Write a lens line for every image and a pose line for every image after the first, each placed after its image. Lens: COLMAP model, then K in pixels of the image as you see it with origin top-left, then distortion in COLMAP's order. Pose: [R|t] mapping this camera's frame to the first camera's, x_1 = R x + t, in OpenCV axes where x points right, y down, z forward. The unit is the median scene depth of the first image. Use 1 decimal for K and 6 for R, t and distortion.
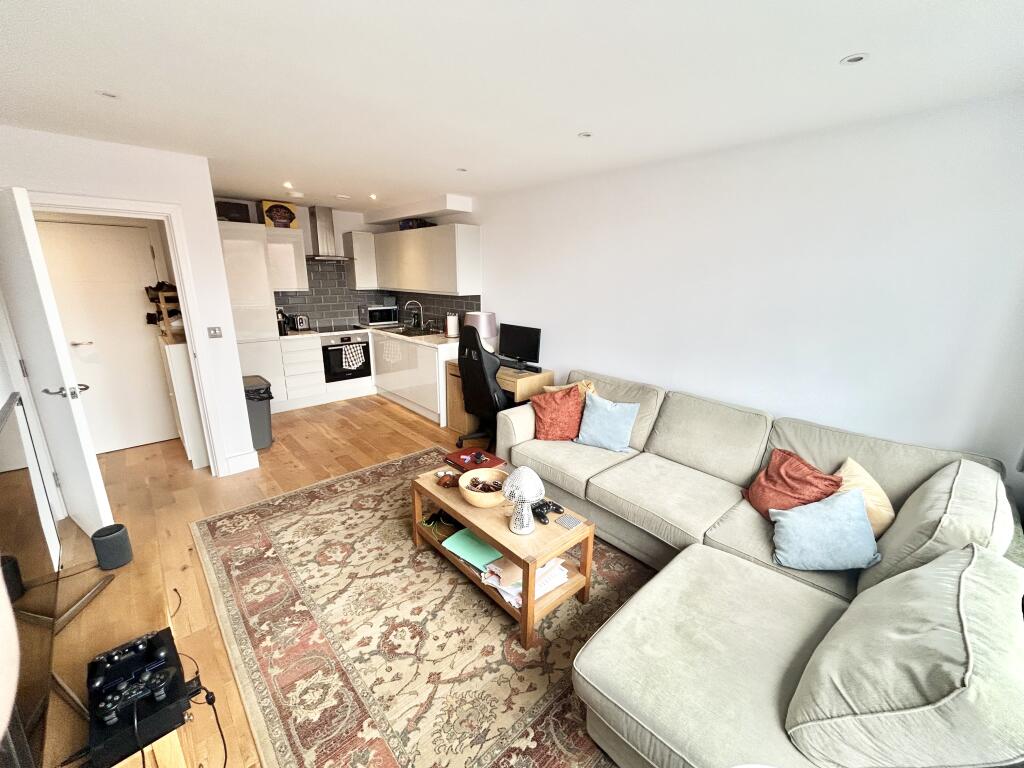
lens RADIAL K [[413.7, 0, 512.0], [0, 413.7, 384.0], [0, 0, 1]] dist [0.000629, 0.000076]
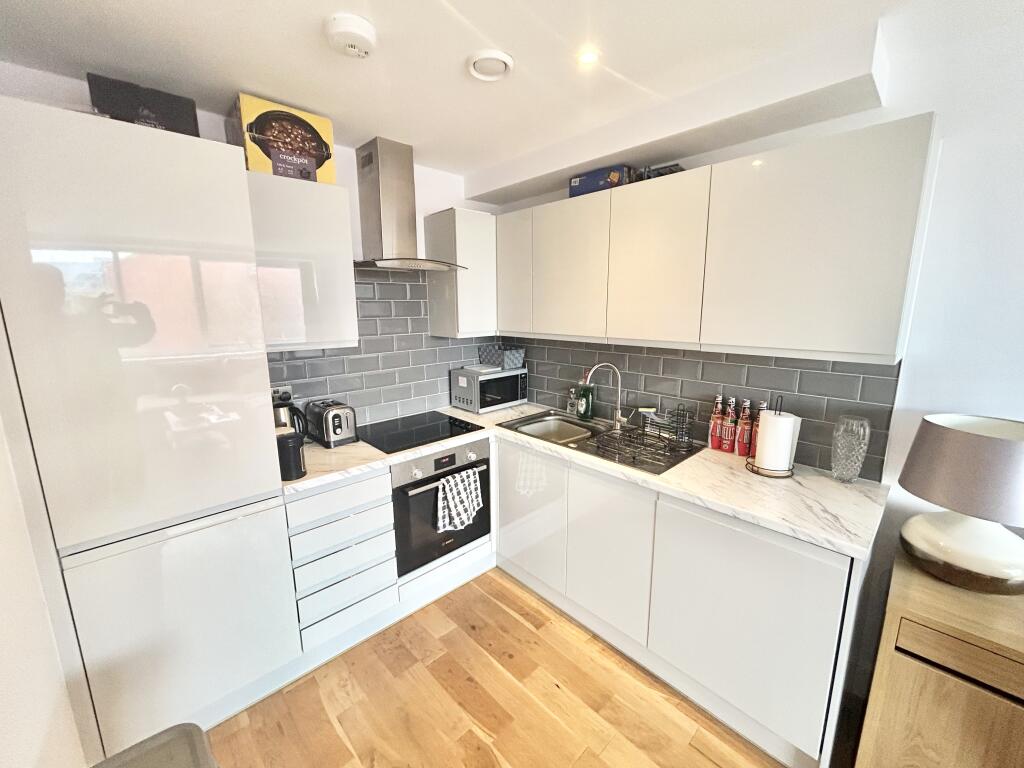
lens RADIAL K [[413.7, 0, 512.0], [0, 413.7, 384.0], [0, 0, 1]] dist [0.000629, 0.000076]
pose [[0.999751, -0.020529, 0.008689, -0.339557], [0.021088, 0.997322, -0.070031, -0.154482], [-0.007228, 0.070197, 0.997507, 0.592972]]
